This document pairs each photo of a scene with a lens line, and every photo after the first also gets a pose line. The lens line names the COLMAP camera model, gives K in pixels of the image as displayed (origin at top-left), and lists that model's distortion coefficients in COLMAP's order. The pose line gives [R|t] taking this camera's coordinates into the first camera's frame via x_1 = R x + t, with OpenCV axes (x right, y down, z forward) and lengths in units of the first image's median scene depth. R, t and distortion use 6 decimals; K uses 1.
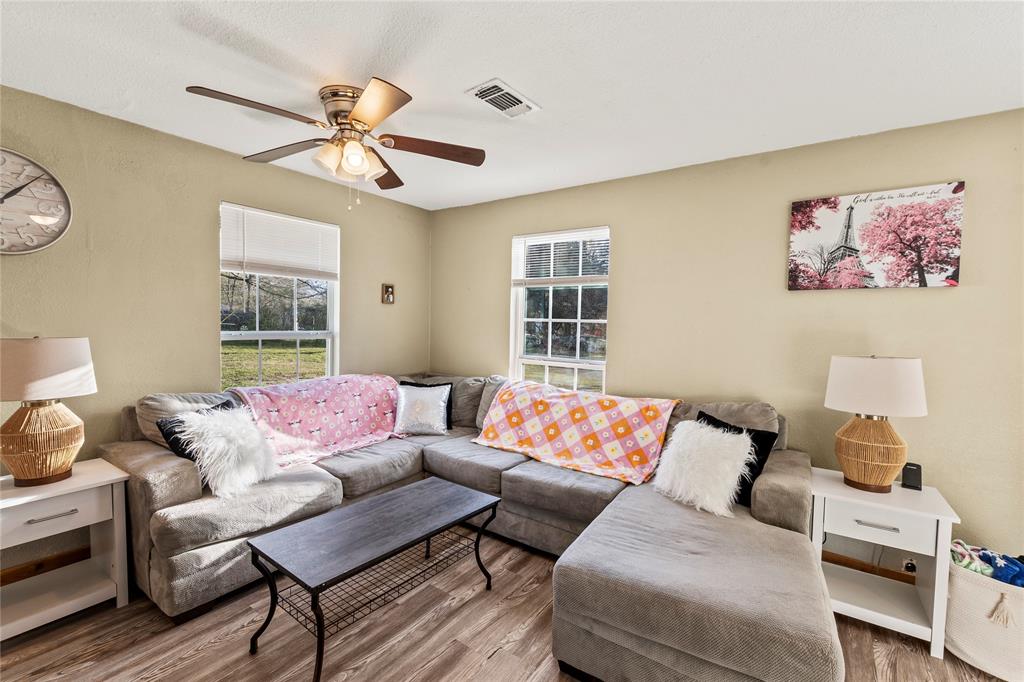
lens RADIAL K [[445.9, 0, 516.7], [0, 445.9, 342.9], [0, 0, 1]] dist [-0.002504, -0.000118]
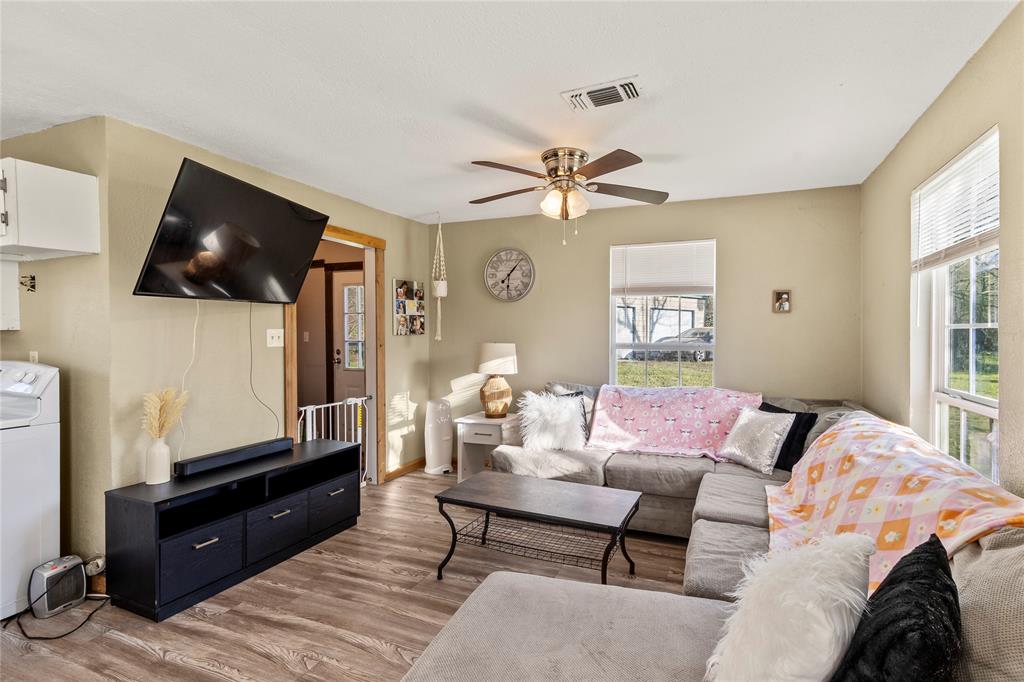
lens RADIAL K [[445.9, 0, 521.2], [0, 445.9, 335.8], [0, 0, 1]] dist [-0.002504, -0.000118]
pose [[0.239593, -0.010964, -0.970812, 0.573815], [-0.046233, 0.998673, -0.022689, -0.001499], [0.969772, 0.050320, 0.238768, 0.425241]]
